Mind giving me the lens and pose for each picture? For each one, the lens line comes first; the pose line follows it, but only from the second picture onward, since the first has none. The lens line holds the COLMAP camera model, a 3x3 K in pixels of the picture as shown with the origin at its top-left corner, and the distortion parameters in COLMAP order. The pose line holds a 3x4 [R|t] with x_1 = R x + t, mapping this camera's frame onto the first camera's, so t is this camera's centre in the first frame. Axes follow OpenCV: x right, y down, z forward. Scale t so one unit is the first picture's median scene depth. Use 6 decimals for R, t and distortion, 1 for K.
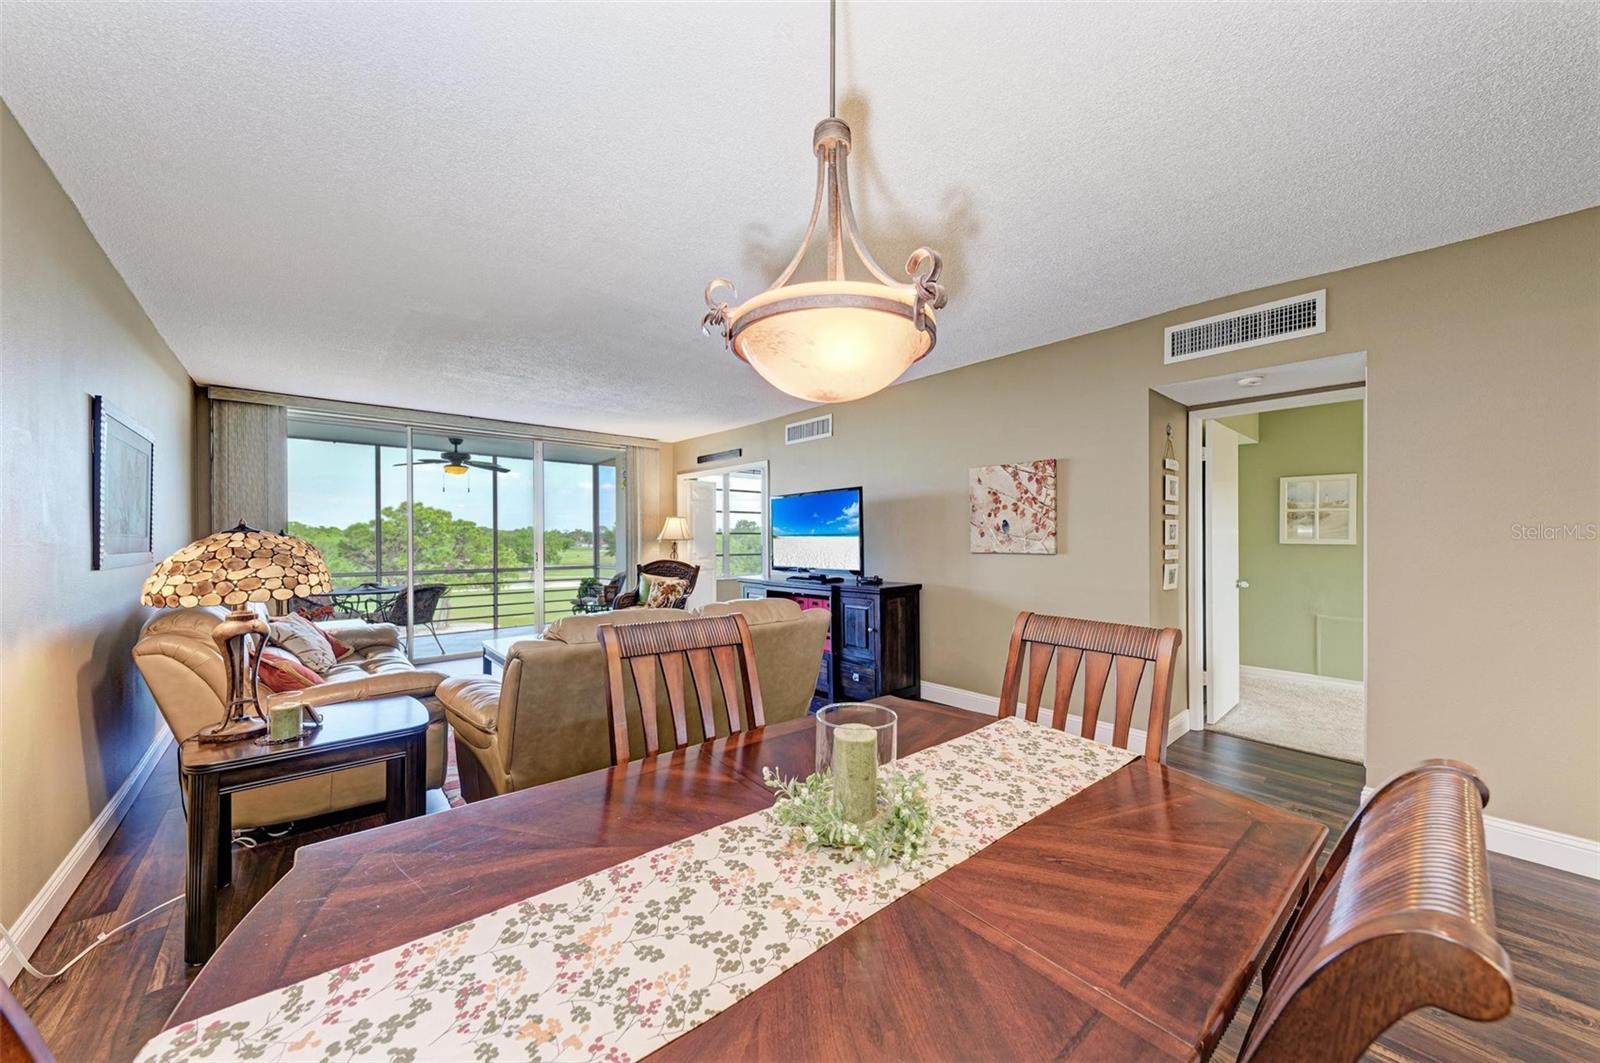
lens RADIAL K [[555.3, 0, 810.3], [0, 555.3, 534.2], [0, 0, 1]] dist [0.005599, -0.000256]
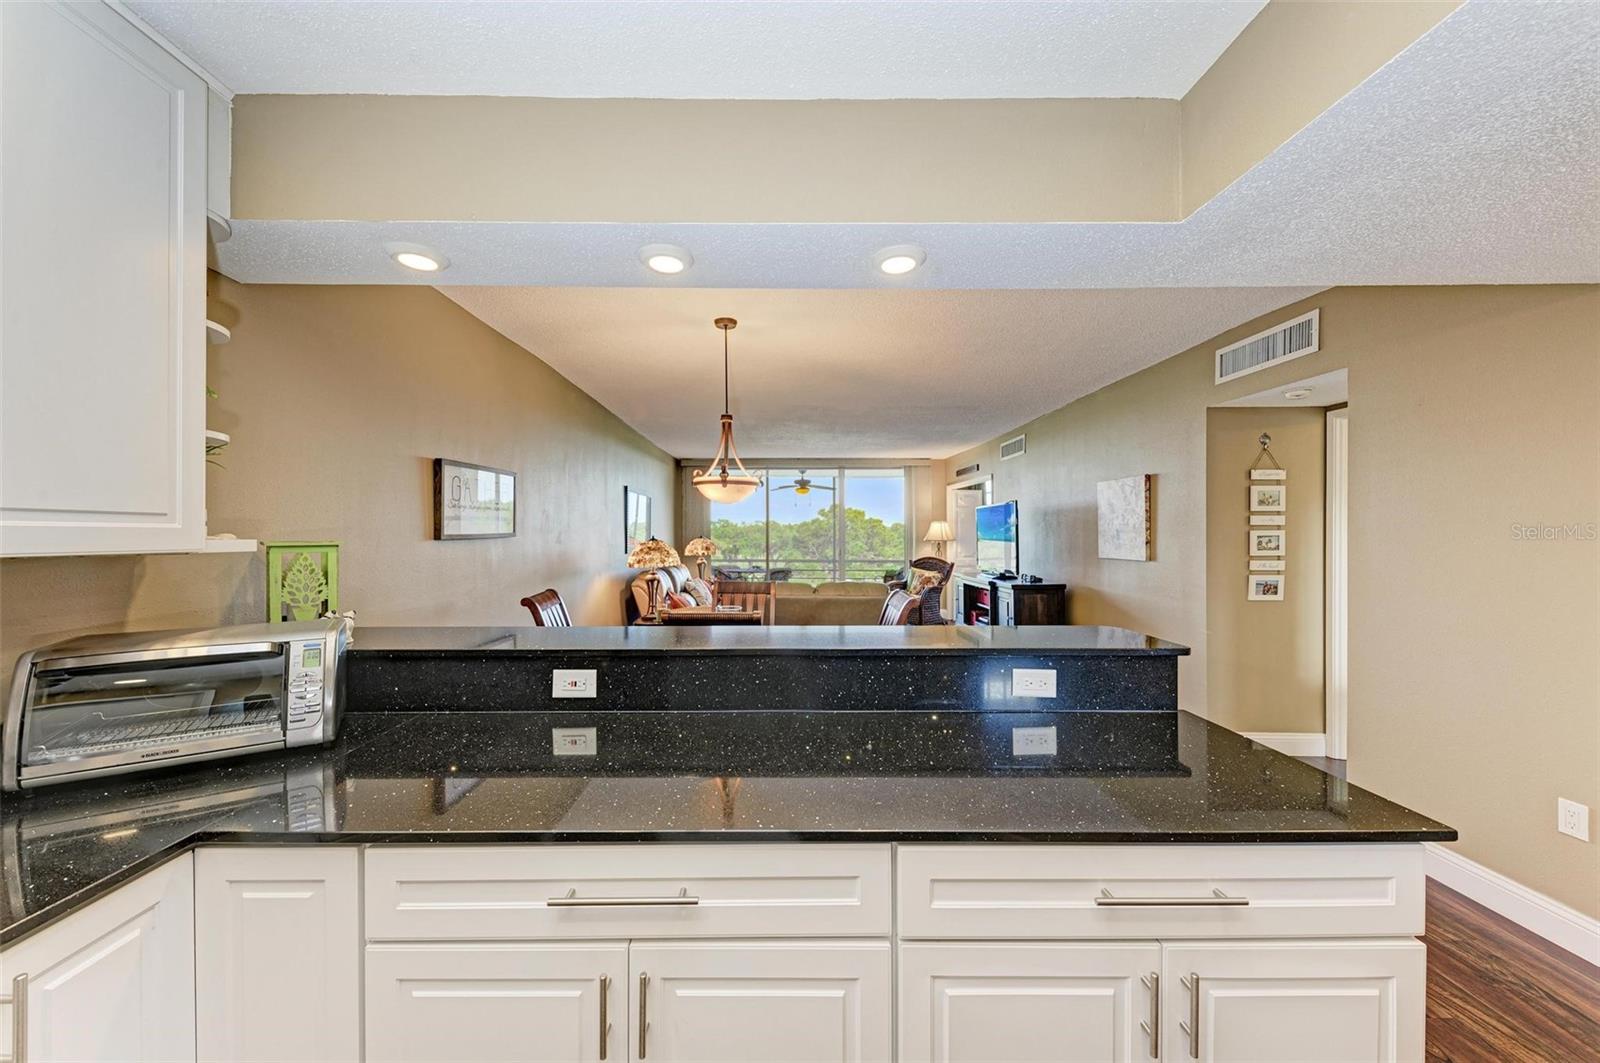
lens RADIAL K [[577.5, 0, 797.4], [0, 577.5, 535.1], [0, 0, 1]] dist [0.014666, -0.002108]
pose [[0.759399, 0.004544, -0.650609, 0.503461], [0.001662, 0.999959, 0.008923, -0.020171], [0.650623, -0.007857, 0.759360, -0.243810]]
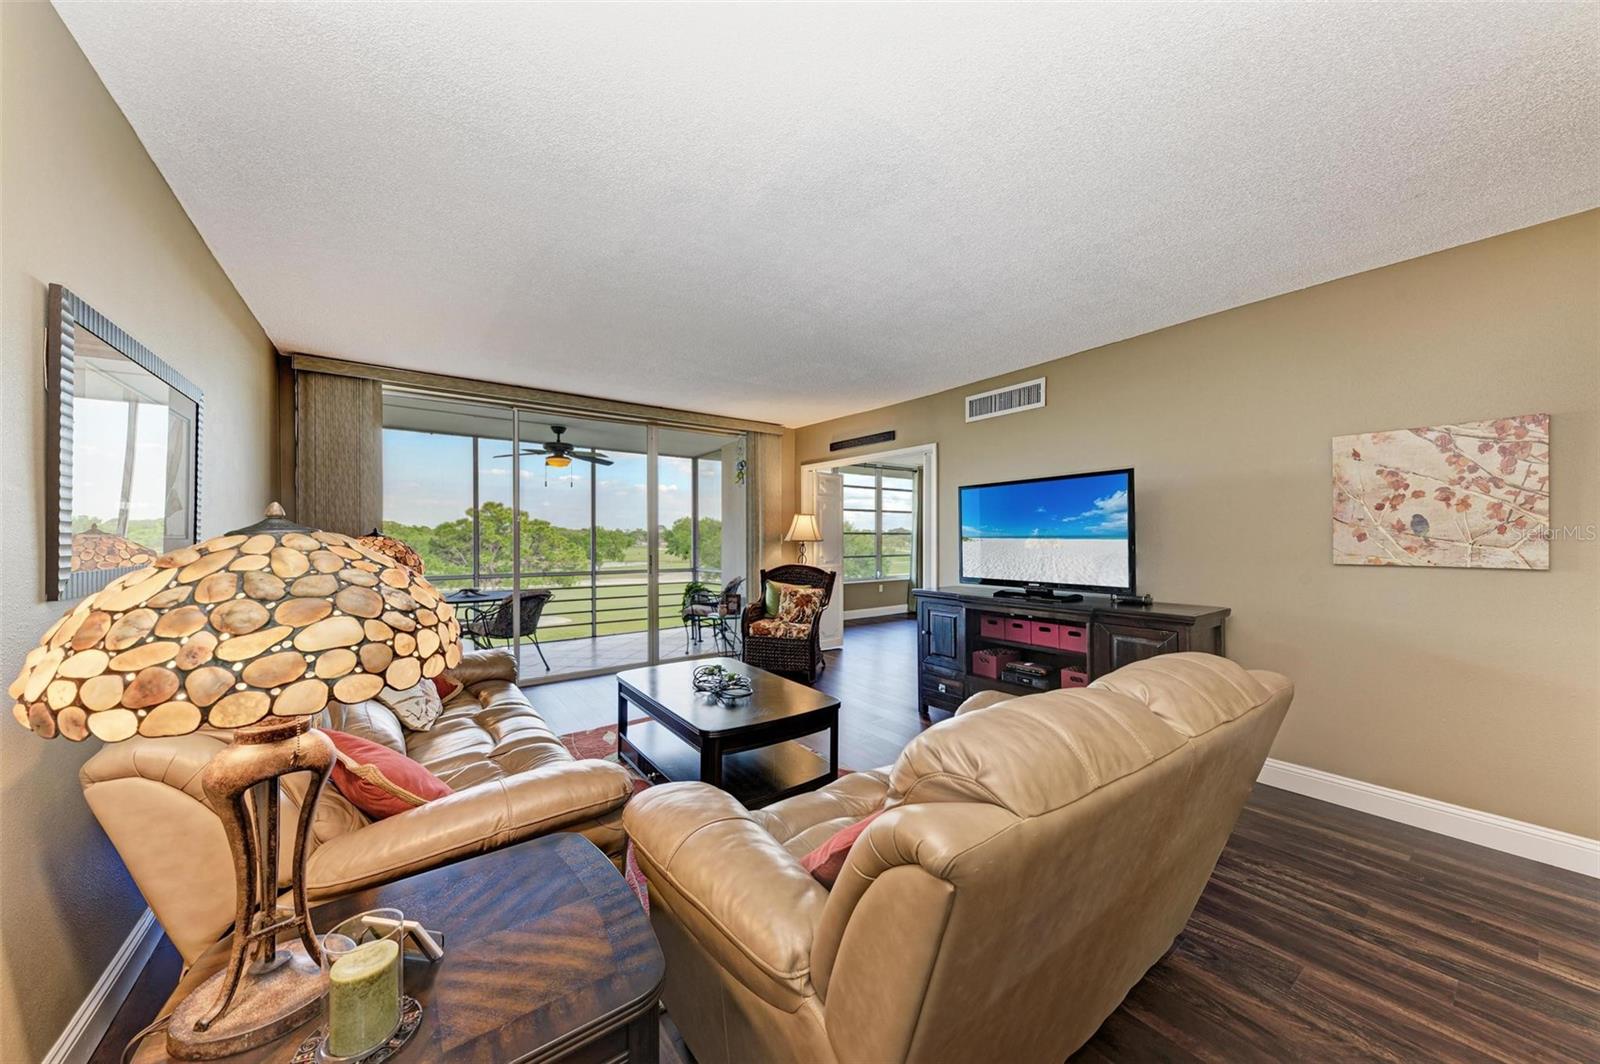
lens RADIAL K [[537.4, 0, 808.4], [0, 537.4, 535.4], [0, 0, 1]] dist [0.010805, -0.000091]
pose [[0.996037, 0.002395, -0.088906, -0.235505], [-0.002120, 0.999993, 0.003188, -0.001851], [0.088913, -0.002987, 0.996035, 0.256465]]
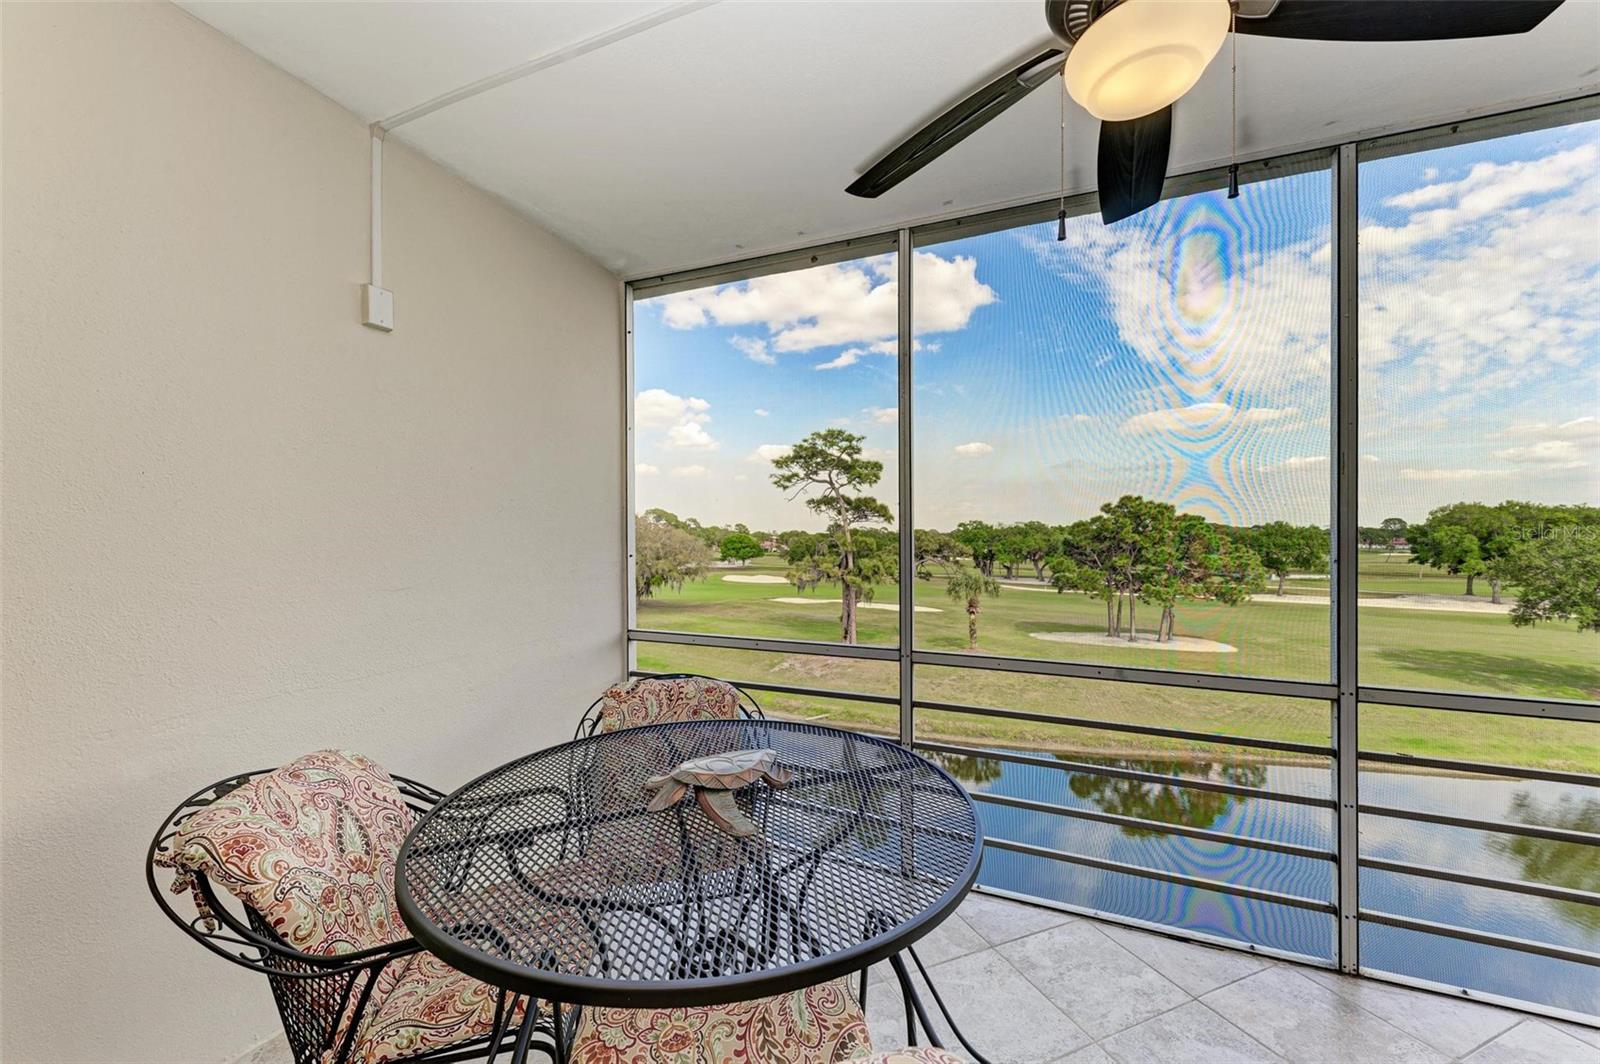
lens RADIAL K [[595.8, 0, 800.4], [0, 595.8, 539.2], [0, 0, 1]] dist [0.019015, -0.006010]
pose [[0.424802, 0.006138, -0.905265, -0.777322], [0.004854, 0.999947, 0.009058, 0.004411], [0.905273, -0.008242, 0.424750, 1.238329]]
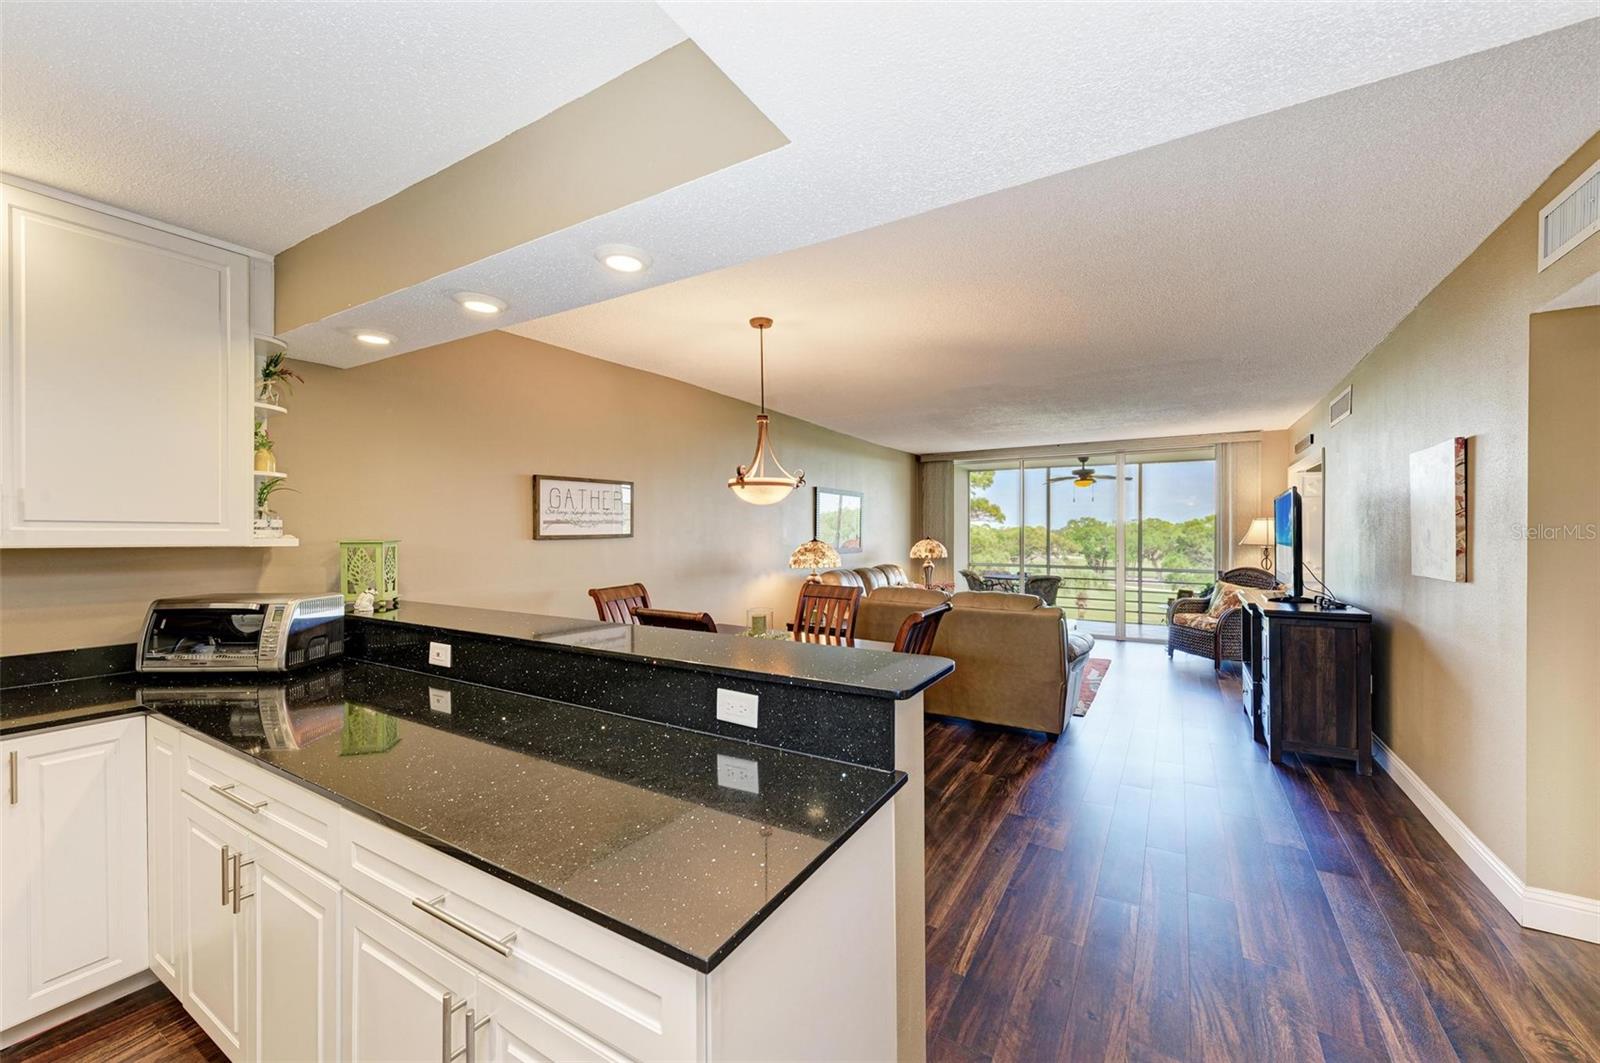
lens RADIAL K [[618.9, 0, 803.6], [0, 618.9, 537.9], [0, 0, 1]] dist [0.023662, -0.007182]
pose [[0.288363, 0.009673, -0.957472, 0.697031], [0.003128, 0.999934, 0.011044, -0.020536], [0.957516, -0.006179, 0.288314, 0.047914]]
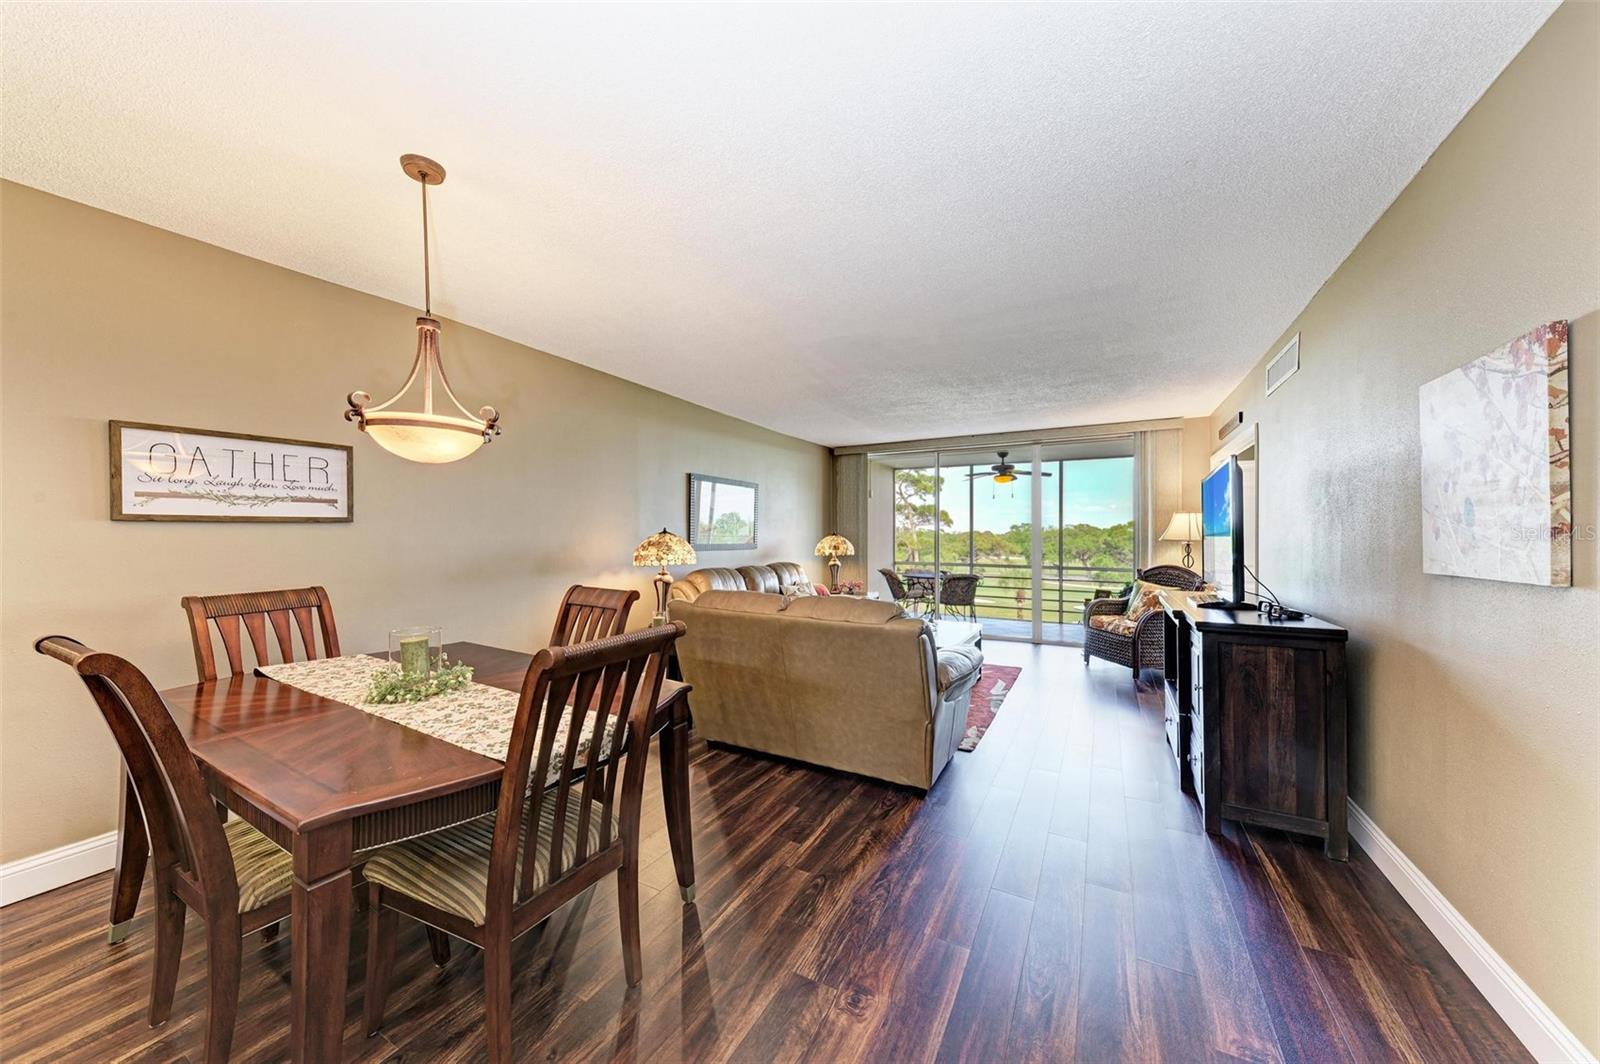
lens RADIAL K [[550.8, 0, 800.1], [0, 550.8, 536.3], [0, 0, 1]] dist [0.008219, -0.000331]
pose [[0.322322, 0.002467, -0.946627, 0.472208], [0.001024, 0.999995, 0.002955, 0.000992], [0.946629, -0.001922, 0.322318, 0.325310]]
